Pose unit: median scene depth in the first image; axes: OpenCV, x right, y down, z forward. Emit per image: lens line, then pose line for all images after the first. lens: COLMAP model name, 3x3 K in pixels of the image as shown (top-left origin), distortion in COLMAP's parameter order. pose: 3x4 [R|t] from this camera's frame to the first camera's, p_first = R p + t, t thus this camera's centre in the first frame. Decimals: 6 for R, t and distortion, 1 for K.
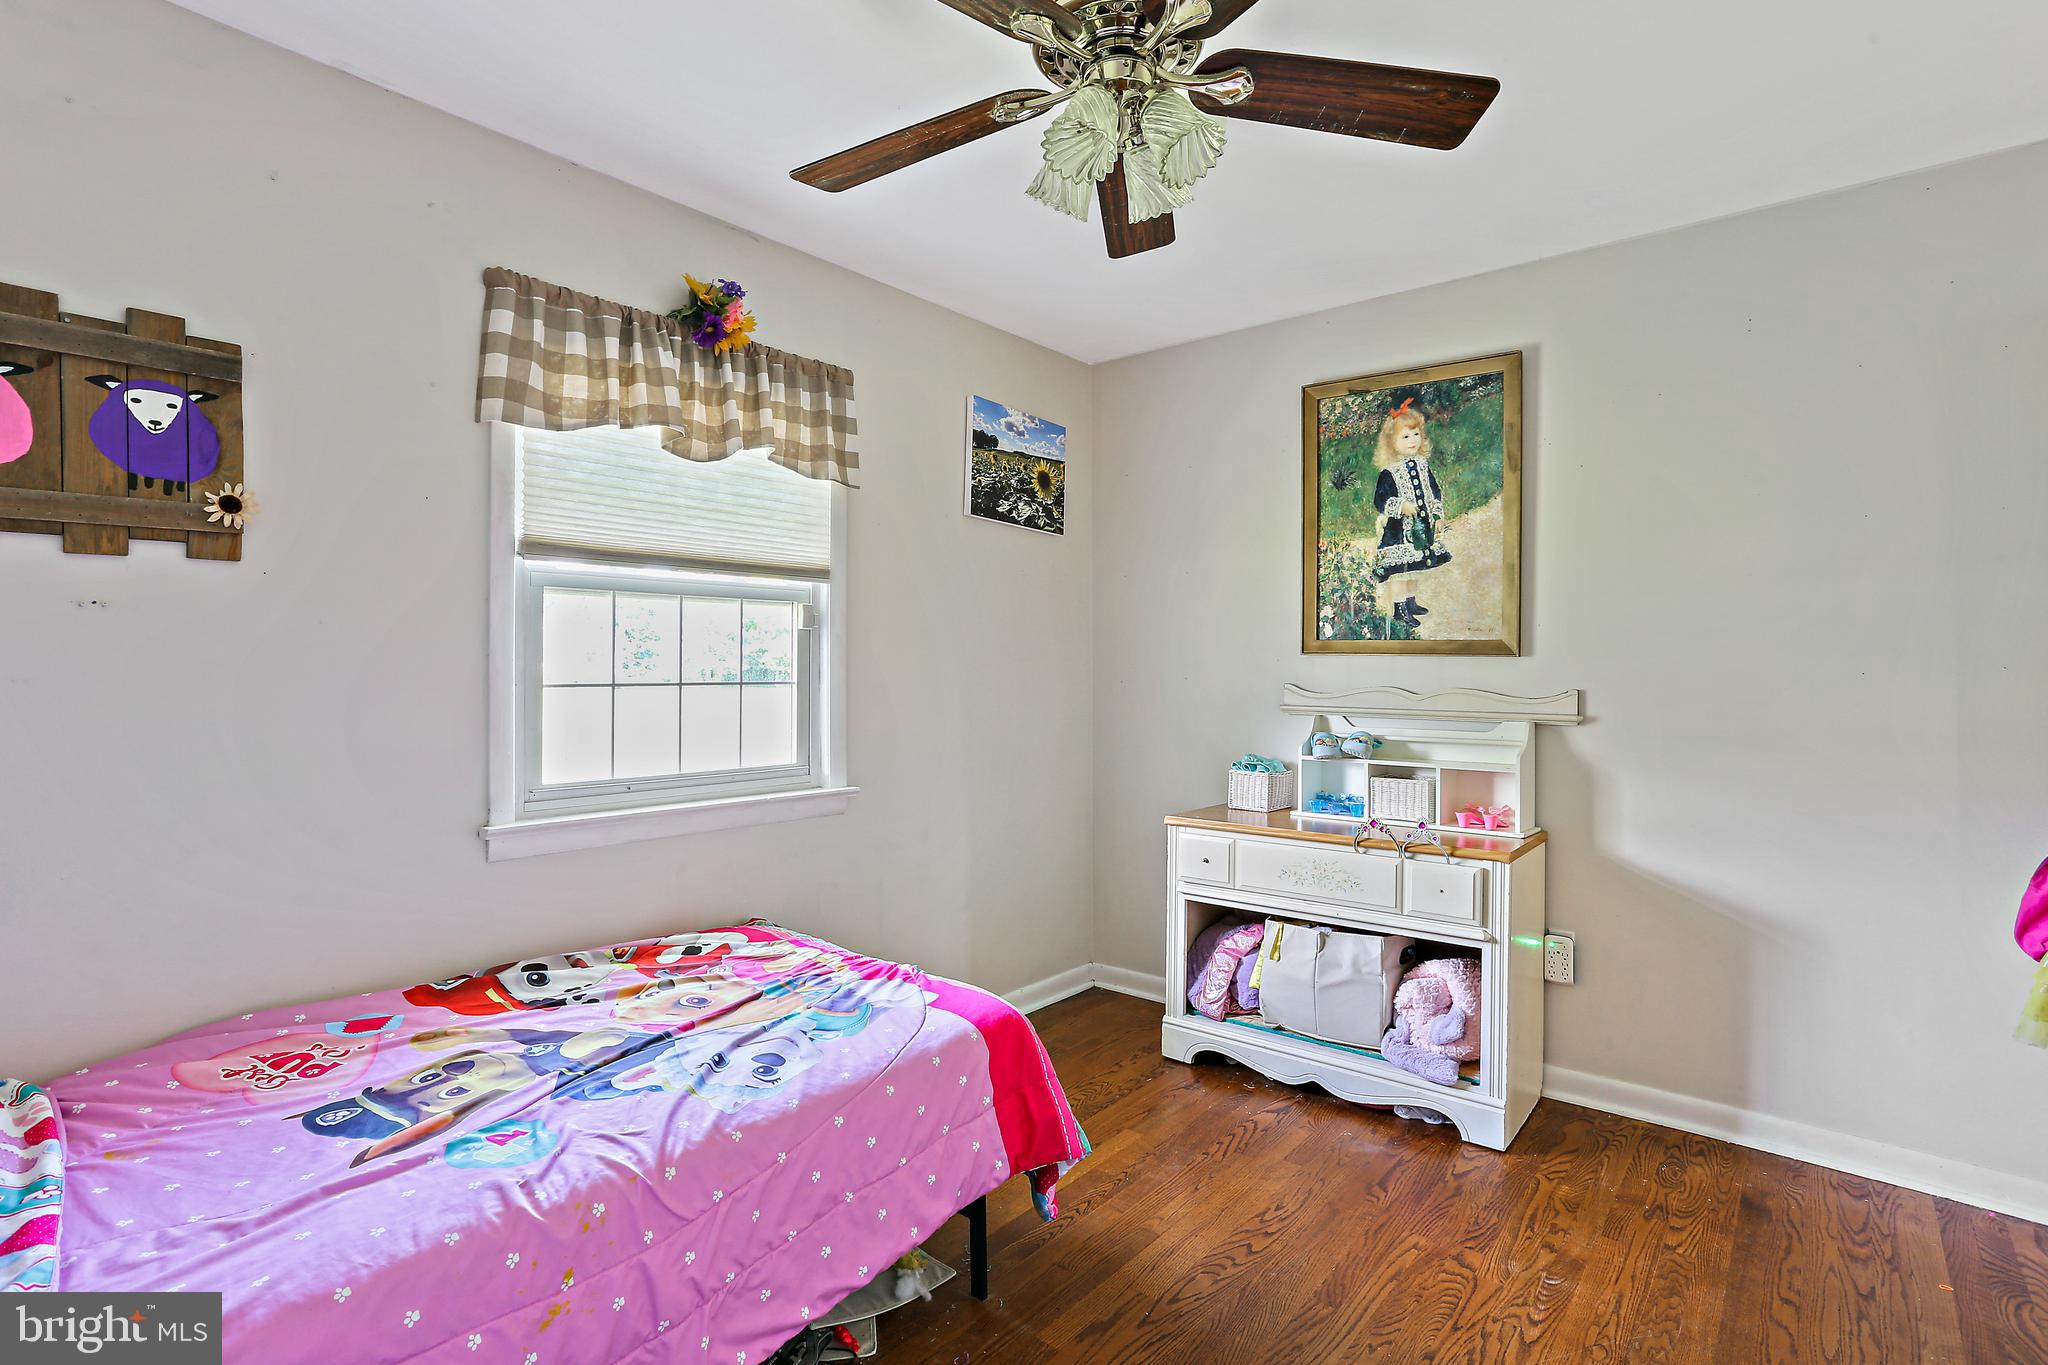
lens RADIAL K [[1001.3, 0, 1015.4], [0, 1001.3, 678.8], [0, 0, 1]] dist [-0.056817, 0.031554]
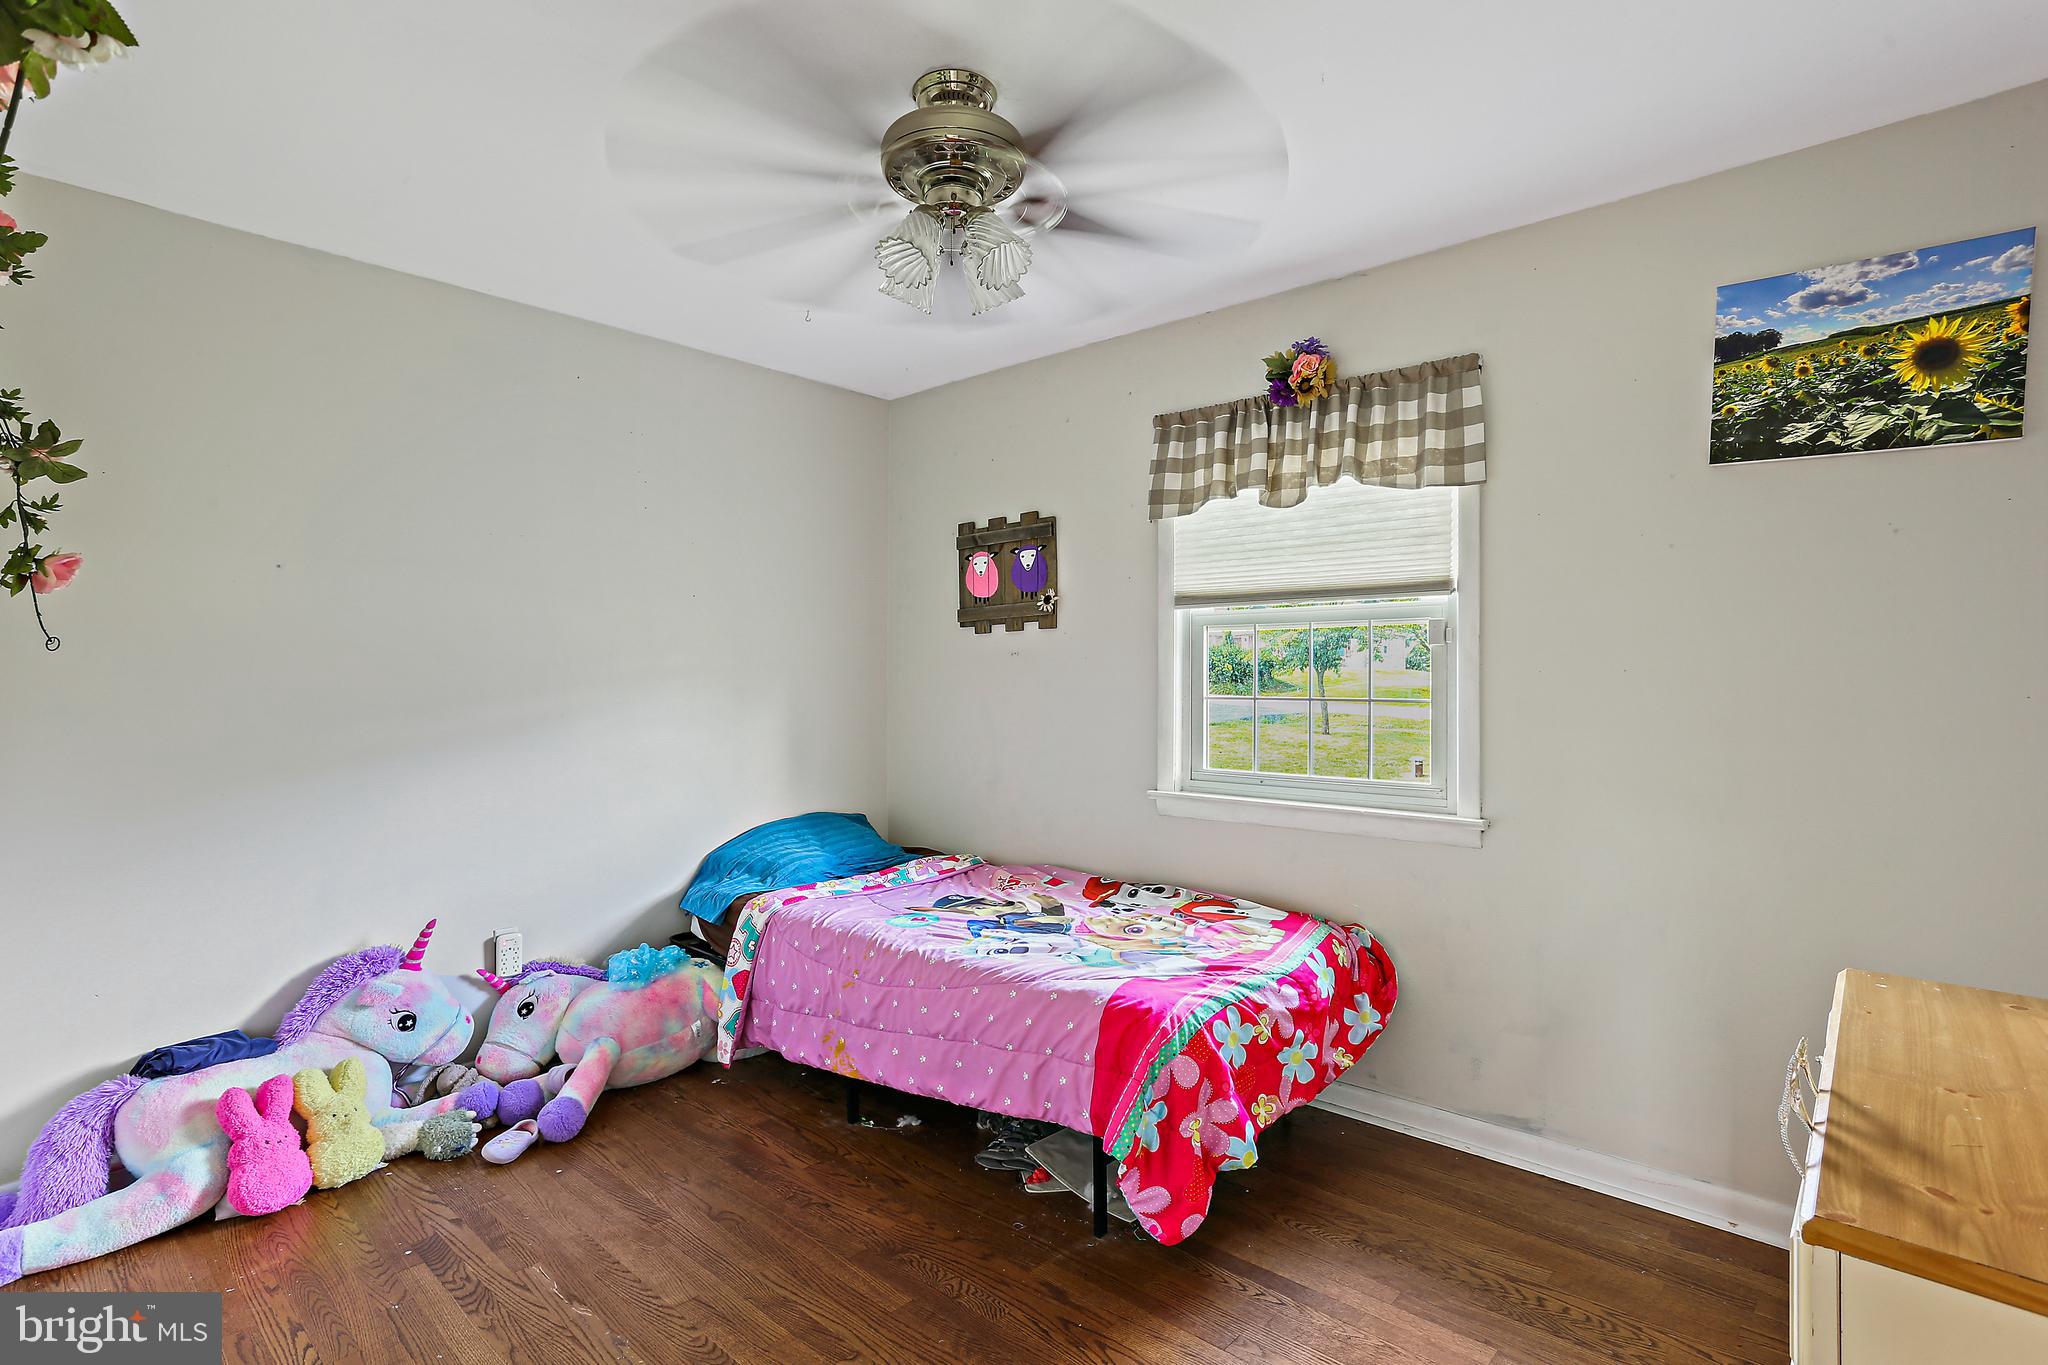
lens RADIAL K [[1001.3, 0, 1015.4], [0, 1001.3, 678.8], [0, 0, 1]] dist [-0.056817, 0.031554]
pose [[-0.032972, -0.000642, -0.999456, 0.750033], [-0.012006, 0.999928, -0.000246, -0.013497], [0.999384, 0.011991, -0.032978, 0.639152]]
